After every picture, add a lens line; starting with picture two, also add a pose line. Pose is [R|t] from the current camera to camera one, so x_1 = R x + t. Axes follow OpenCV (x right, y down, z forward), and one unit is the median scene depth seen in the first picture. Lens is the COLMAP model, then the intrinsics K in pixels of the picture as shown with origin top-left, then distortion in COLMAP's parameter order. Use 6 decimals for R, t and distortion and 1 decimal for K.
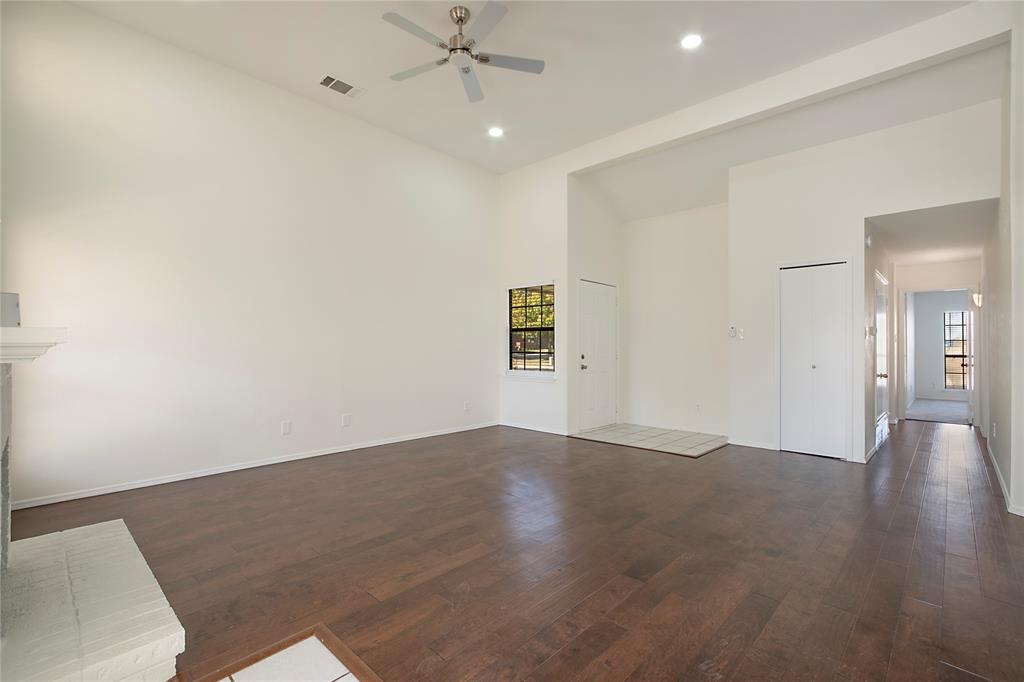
lens RADIAL K [[459.3, 0, 503.4], [0, 459.3, 345.2], [0, 0, 1]] dist [0.013076, -0.001936]
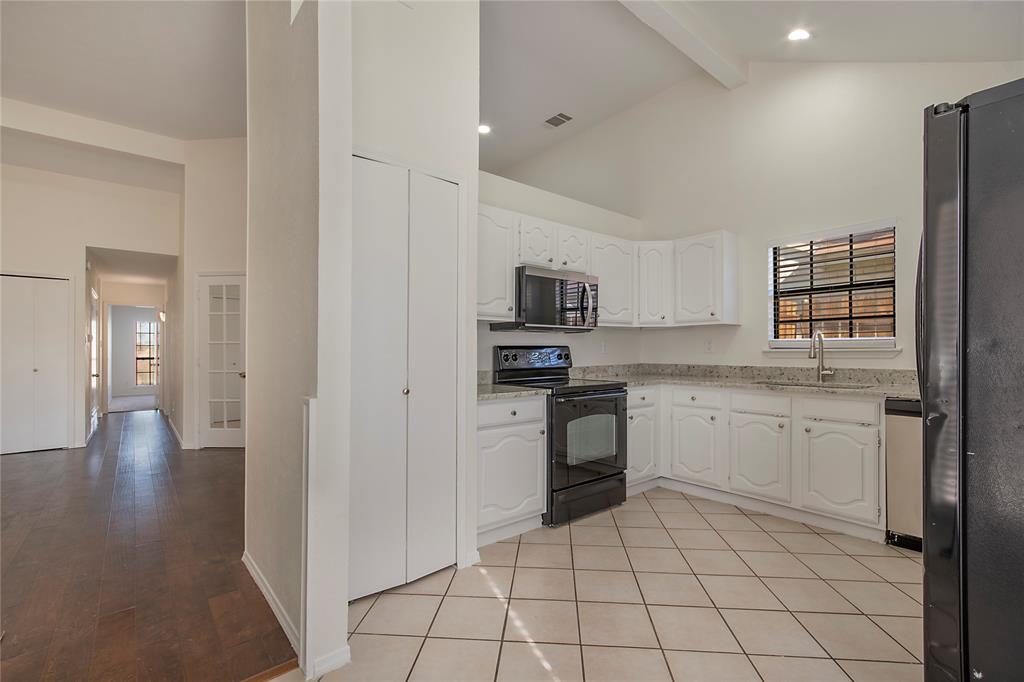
lens RADIAL K [[459.3, 0, 505.8], [0, 459.3, 342.7], [0, 0, 1]] dist [0.013076, -0.001936]
pose [[0.126548, 0.013179, 0.991873, -0.211509], [0.000378, 0.999911, -0.013335, -0.002560], [-0.991960, 0.002062, 0.126532, -0.183661]]
